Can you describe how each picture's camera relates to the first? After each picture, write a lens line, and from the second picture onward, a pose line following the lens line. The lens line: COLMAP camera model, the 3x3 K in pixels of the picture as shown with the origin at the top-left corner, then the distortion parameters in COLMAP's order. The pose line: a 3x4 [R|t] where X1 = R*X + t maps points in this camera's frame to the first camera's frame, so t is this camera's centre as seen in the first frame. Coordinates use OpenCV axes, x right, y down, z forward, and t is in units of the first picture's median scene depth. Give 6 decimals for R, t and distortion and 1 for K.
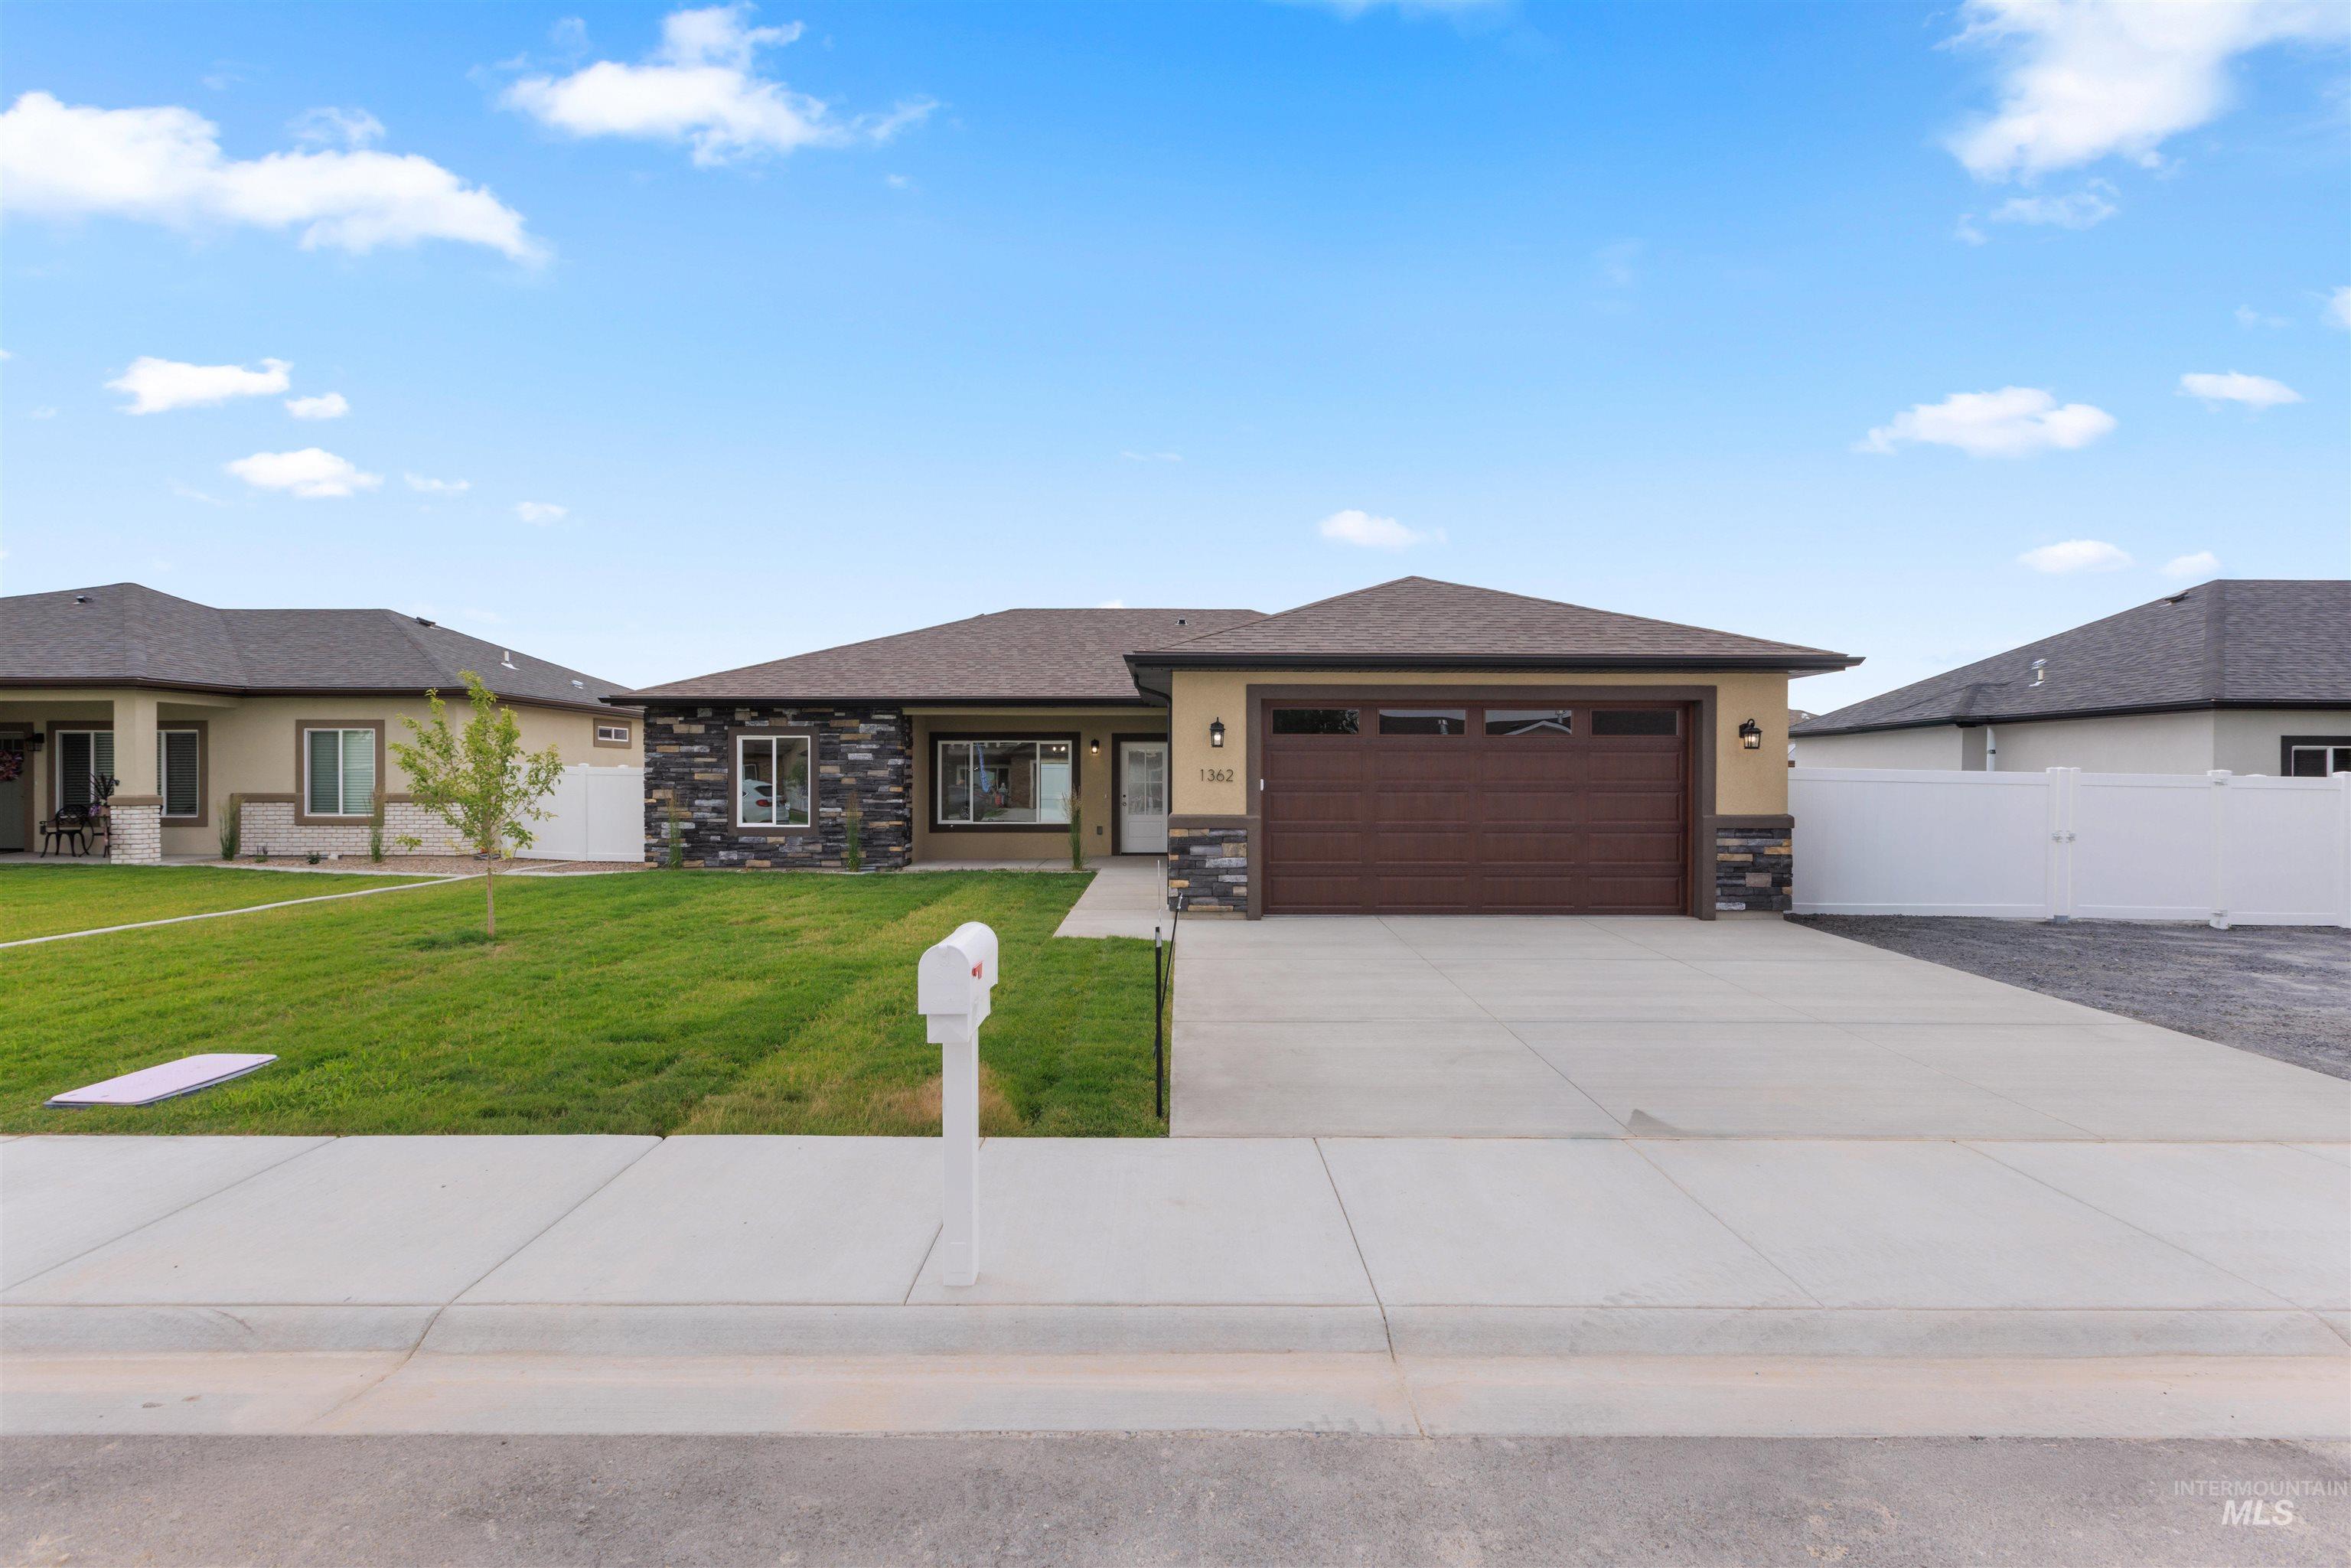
lens RADIAL K [[1053.2, 0, 1181.0], [0, 1053.2, 781.7], [0, 0, 1]] dist [0.003031, -0.000688]
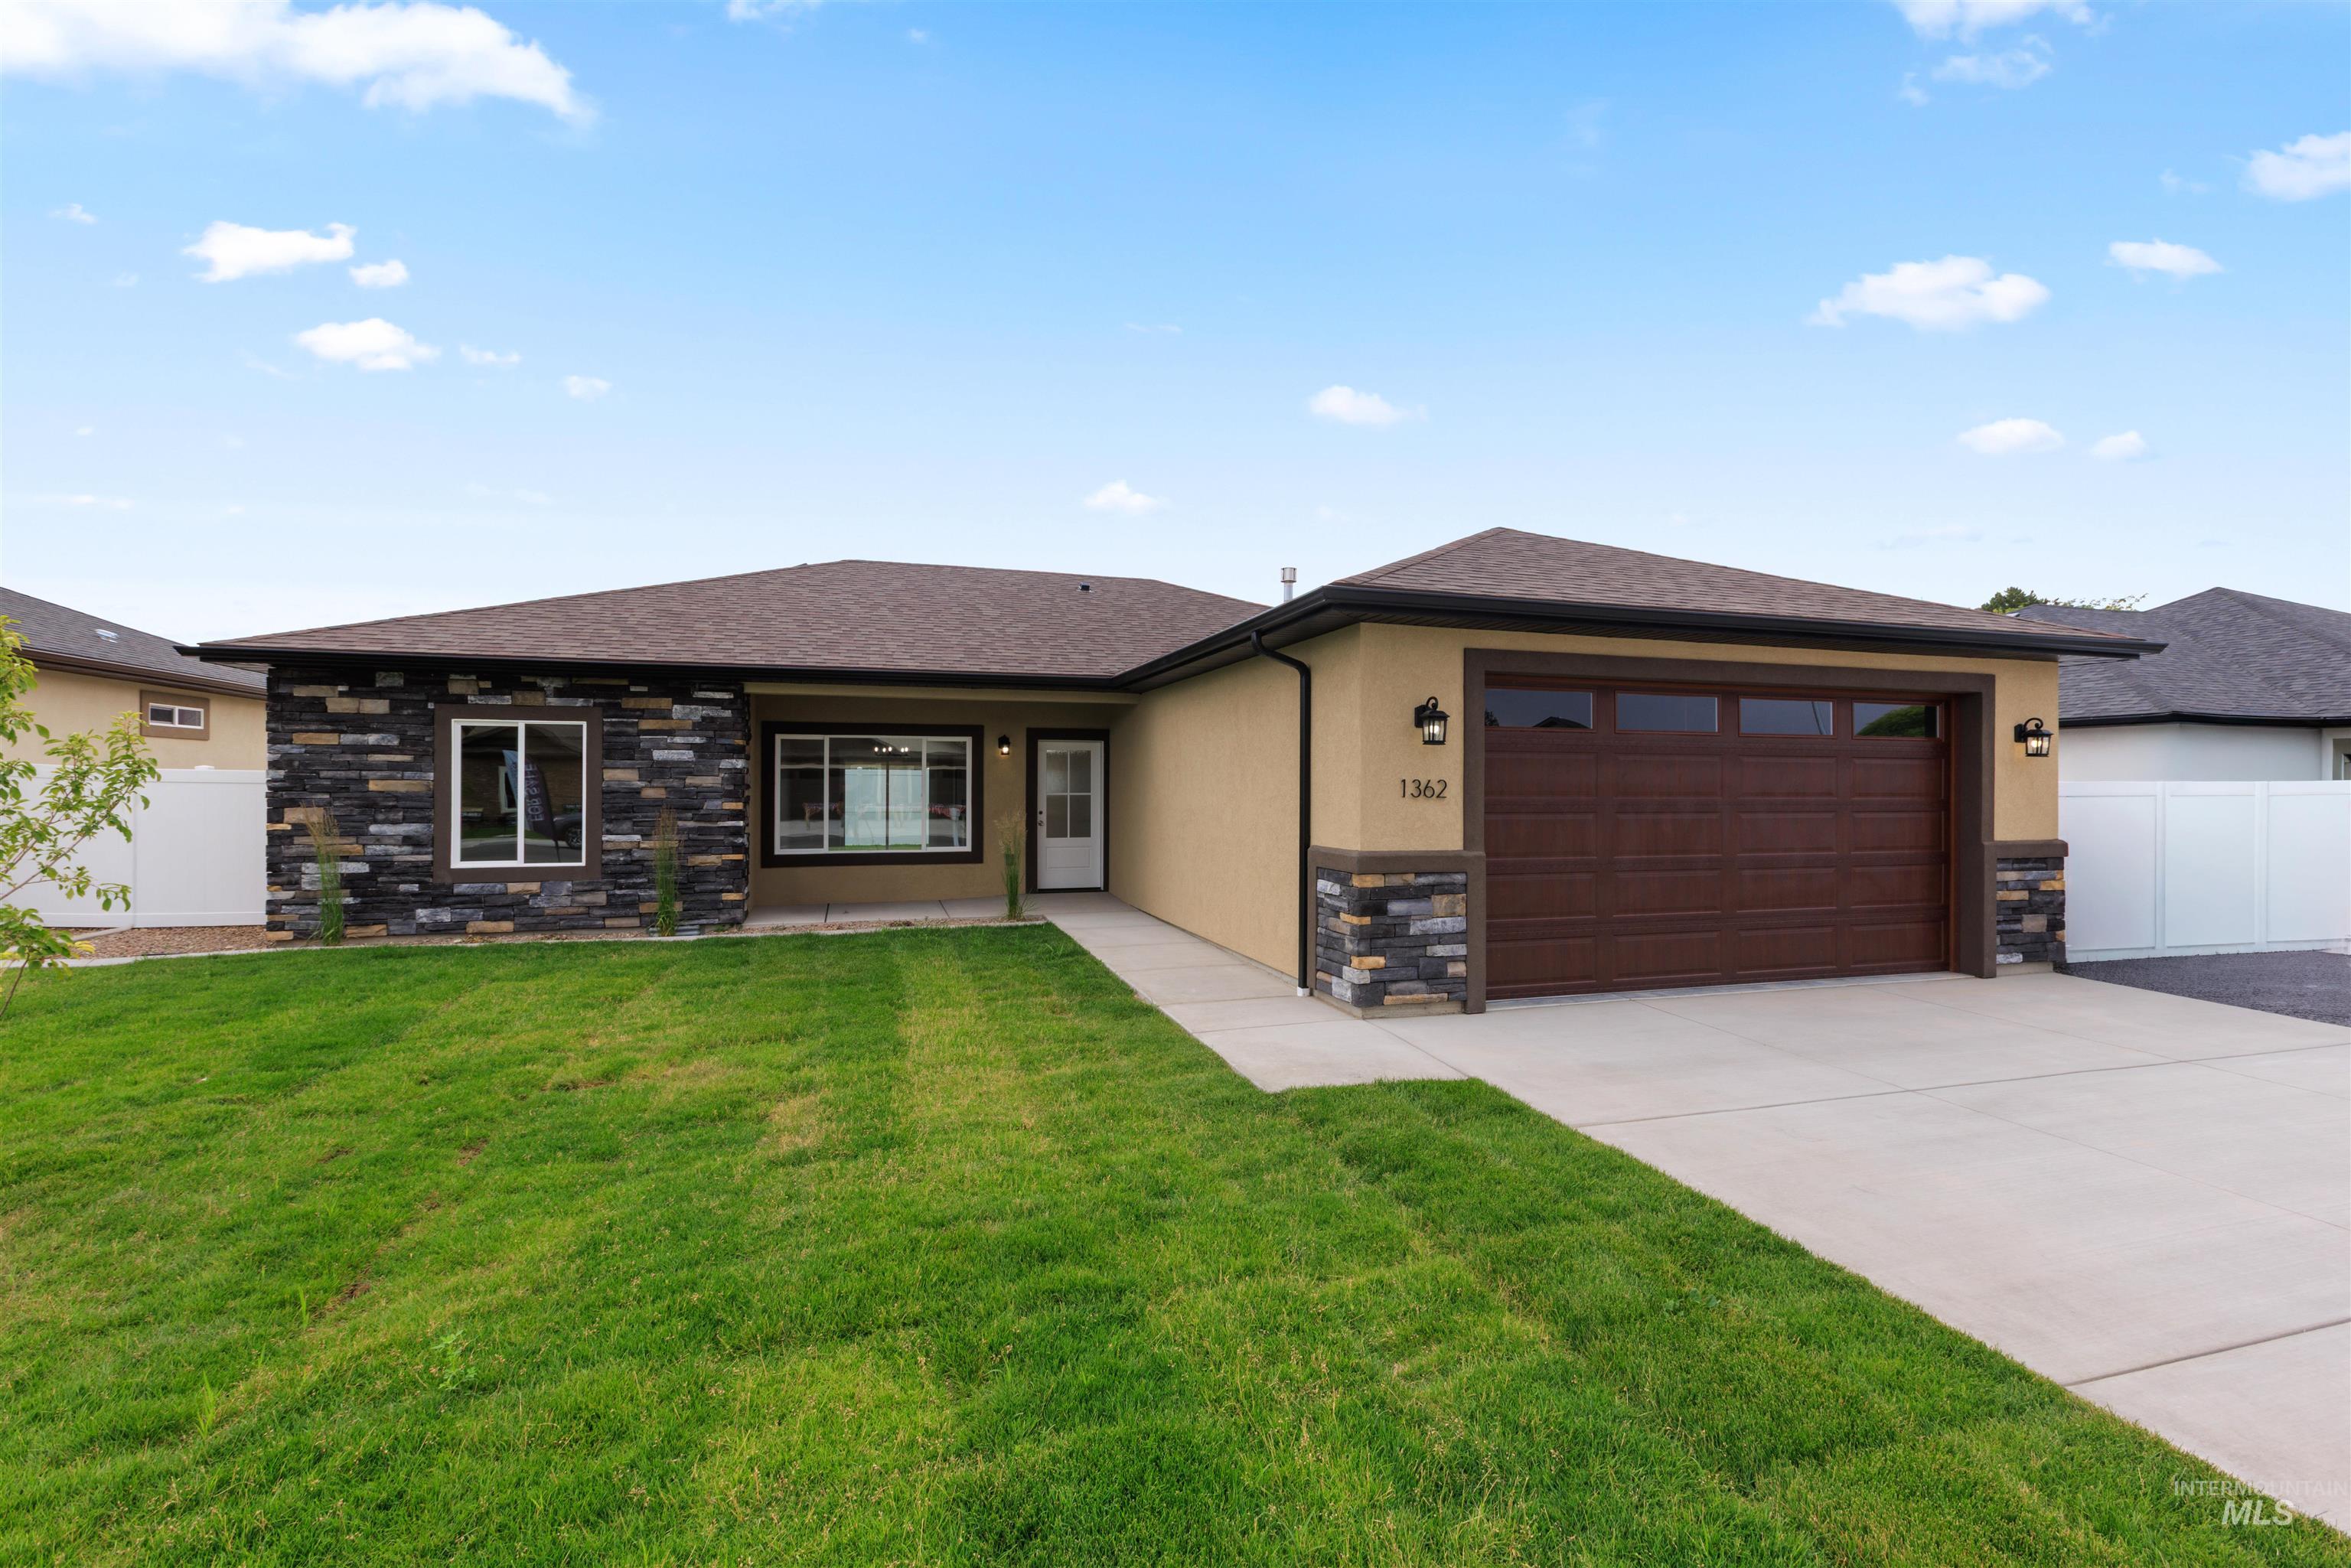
lens RADIAL K [[1033.6, 0, 1171.1], [0, 1033.6, 783.0], [0, 0, 1]] dist [0.014519, -0.009096]
pose [[0.956000, 0.003569, 0.293344, -0.199134], [-0.001989, 0.999982, -0.005684, -0.003811], [-0.293359, 0.004851, 0.955990, 0.302253]]
